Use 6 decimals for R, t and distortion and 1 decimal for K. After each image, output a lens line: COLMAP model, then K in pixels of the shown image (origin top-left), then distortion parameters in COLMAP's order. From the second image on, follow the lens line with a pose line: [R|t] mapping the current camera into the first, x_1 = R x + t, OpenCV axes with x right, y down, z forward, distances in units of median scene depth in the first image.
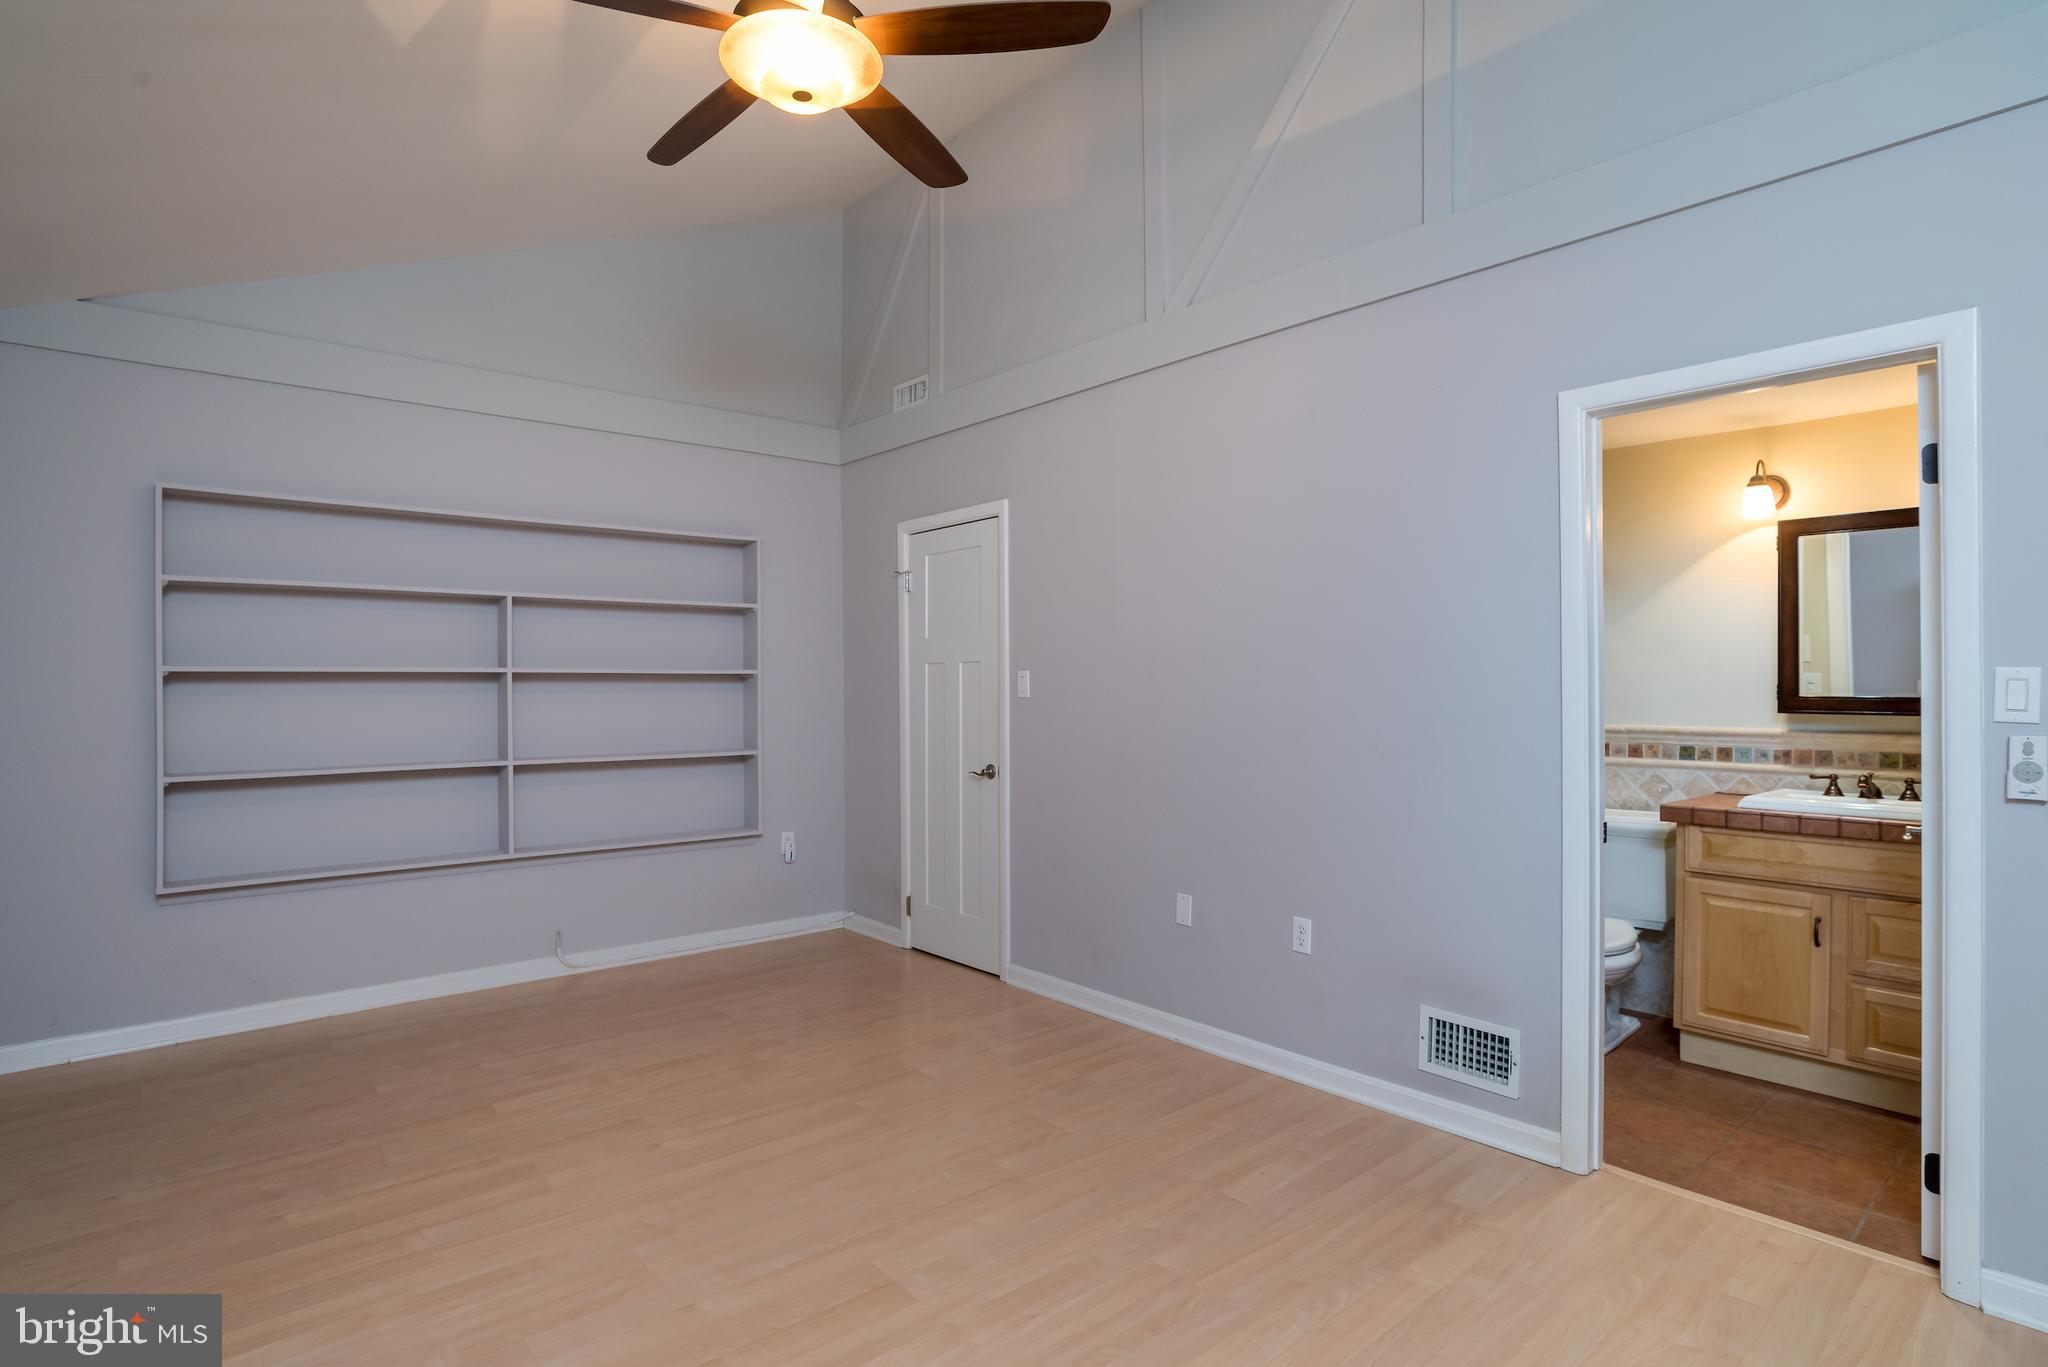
lens RADIAL K [[1039.7, 0, 1027.5], [0, 1039.7, 683.7], [0, 0, 1]] dist [-0.056132, 0.026026]
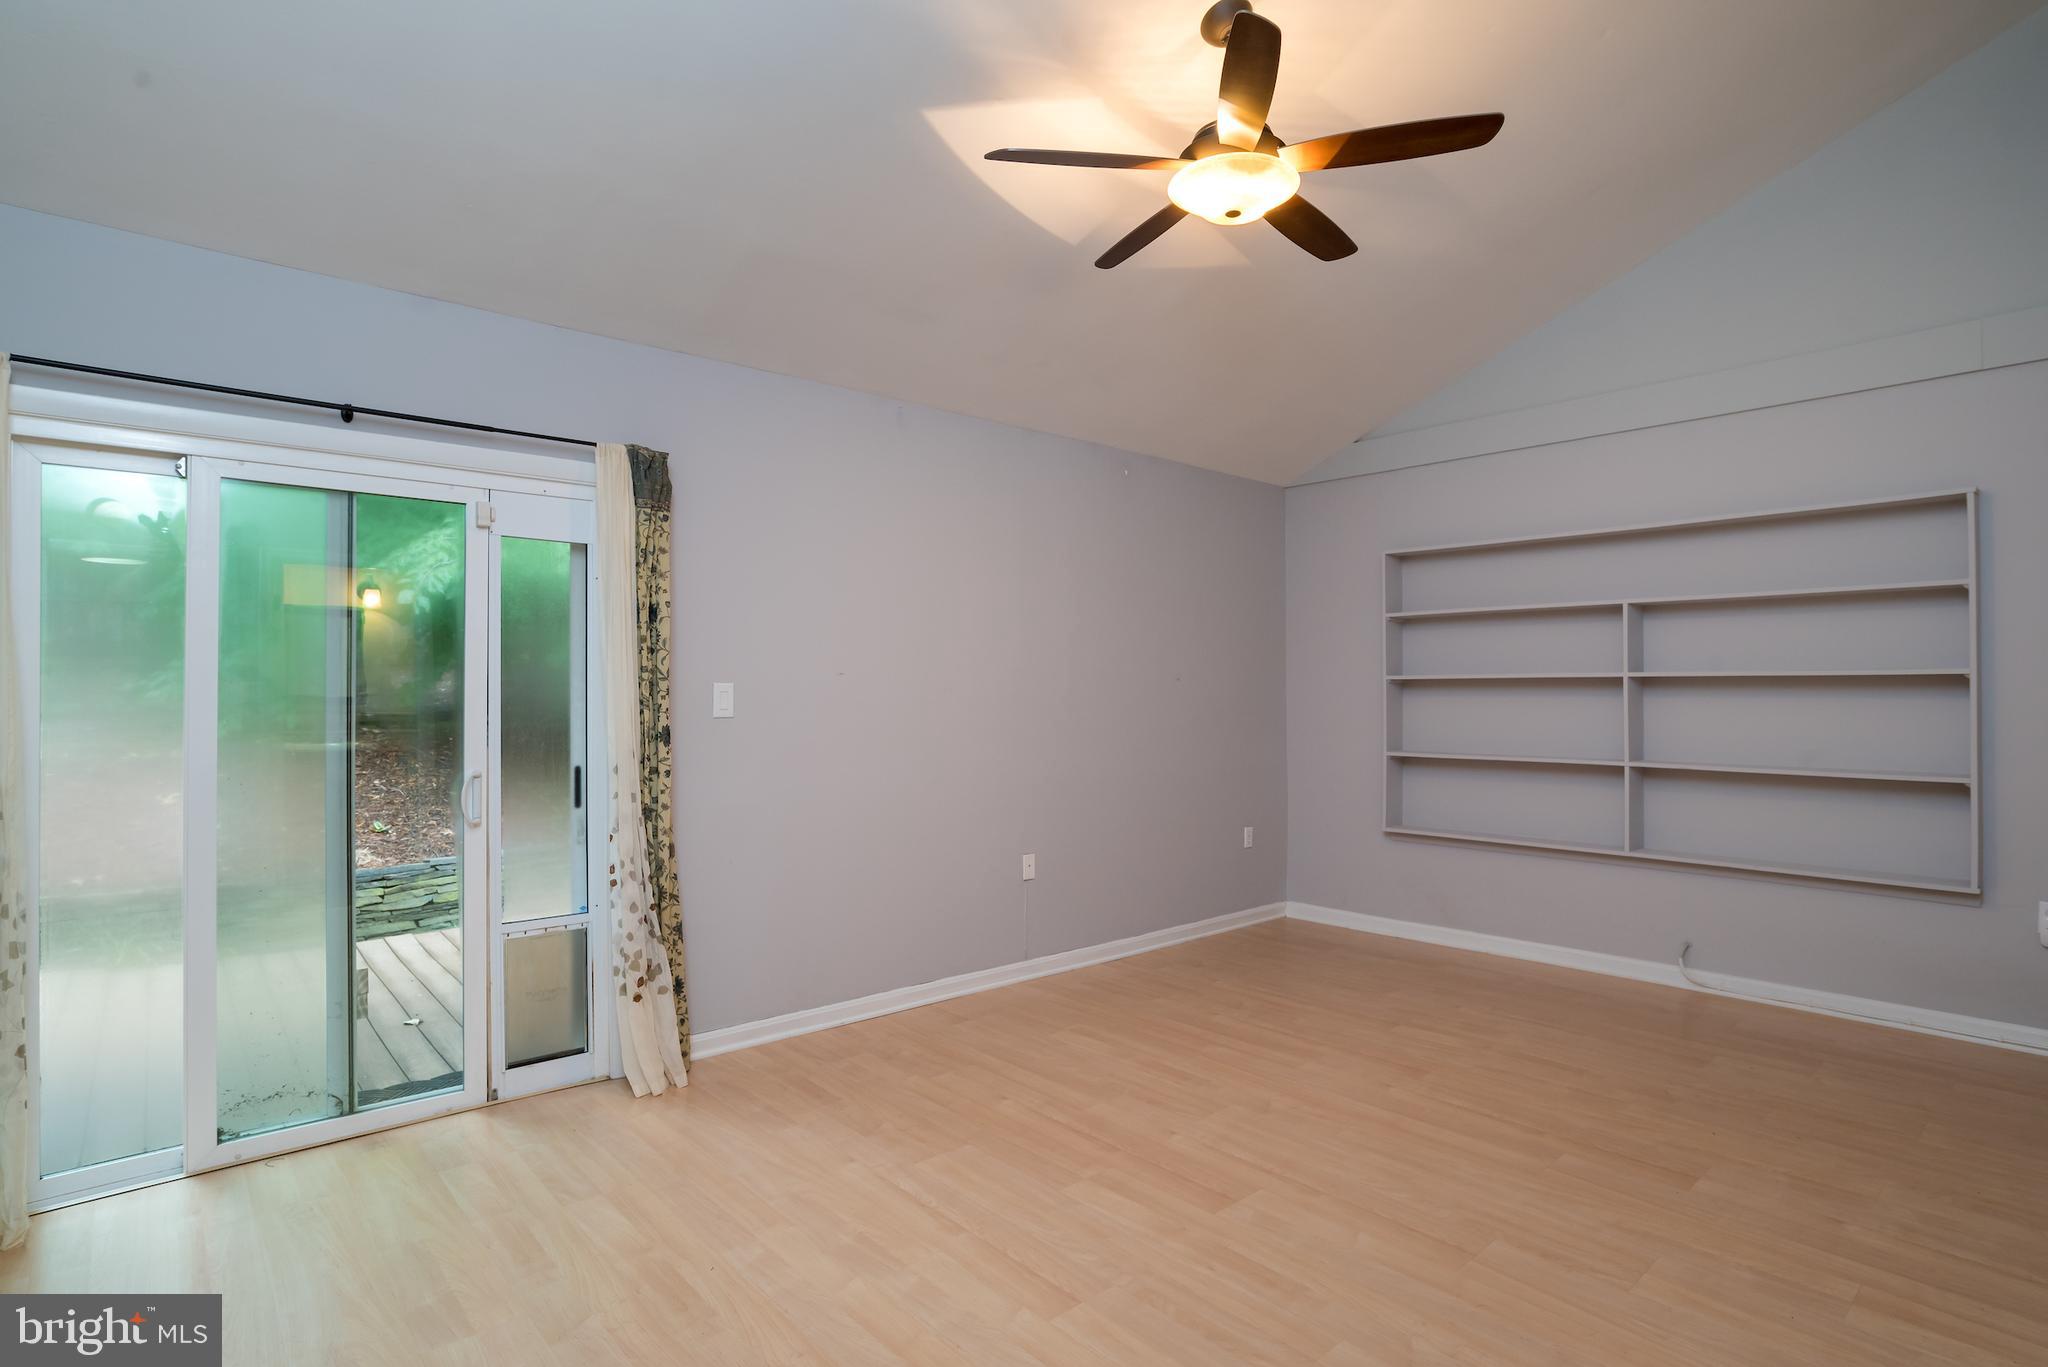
lens RADIAL K [[1039.7, 0, 1027.5], [0, 1039.7, 683.7], [0, 0, 1]] dist [-0.056132, 0.026026]
pose [[0.009392, -0.005798, -0.999939, 0.629730], [-0.000448, 0.999983, -0.005802, 0.001266], [0.999956, 0.000503, 0.009389, 0.455585]]
